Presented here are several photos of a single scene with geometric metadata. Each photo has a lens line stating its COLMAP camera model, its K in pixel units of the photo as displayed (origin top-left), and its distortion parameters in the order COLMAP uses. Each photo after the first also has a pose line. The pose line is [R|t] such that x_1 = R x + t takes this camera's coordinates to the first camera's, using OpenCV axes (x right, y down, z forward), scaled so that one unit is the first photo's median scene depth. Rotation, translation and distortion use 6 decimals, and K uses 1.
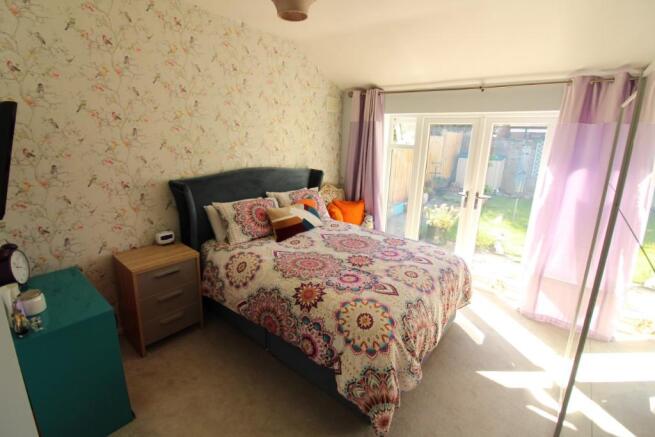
lens RADIAL K [[304.2, 0, 327.5], [0, 304.2, 218.5], [0, 0, 1]] dist [-0.000788, -0.000227]
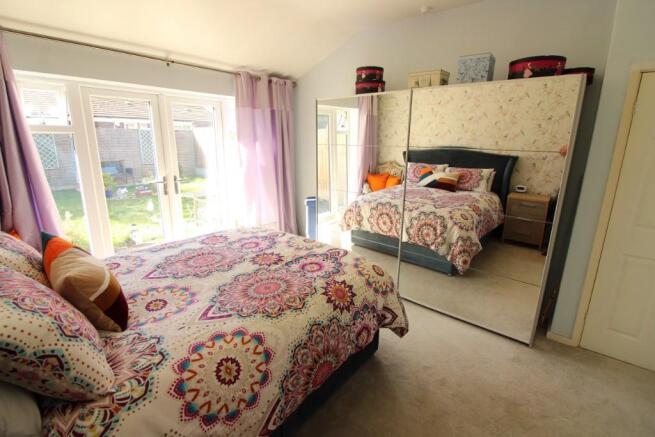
lens RADIAL K [[295.3, 0, 339.1], [0, 295.3, 217.4], [0, 0, 1]] dist [-0.017048, -0.000209]
pose [[-0.003609, -0.290882, 0.956752, -0.630943], [0.247315, 0.926777, 0.282701, -0.147201], [-0.968928, 0.237640, 0.068594, 0.711725]]
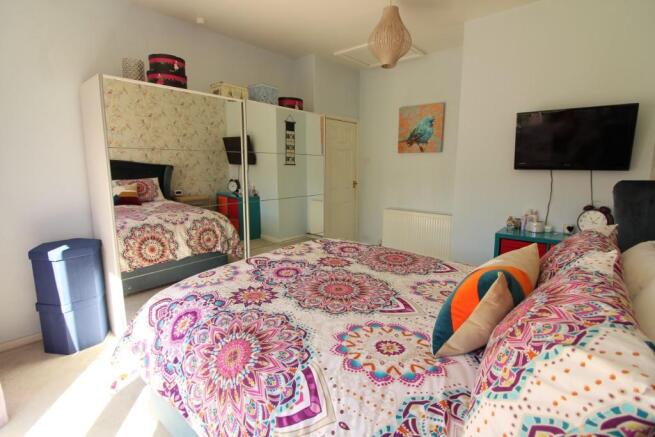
lens RADIAL K [[301.5, 0, 331.3], [0, 301.5, 209.3], [0, 0, 1]] dist [-0.017873, -0.000789]
pose [[-0.999839, -0.017307, 0.004734, -0.042397], [-0.013841, 0.911855, 0.410279, -0.256966], [-0.011417, 0.410148, -0.911948, 1.446727]]
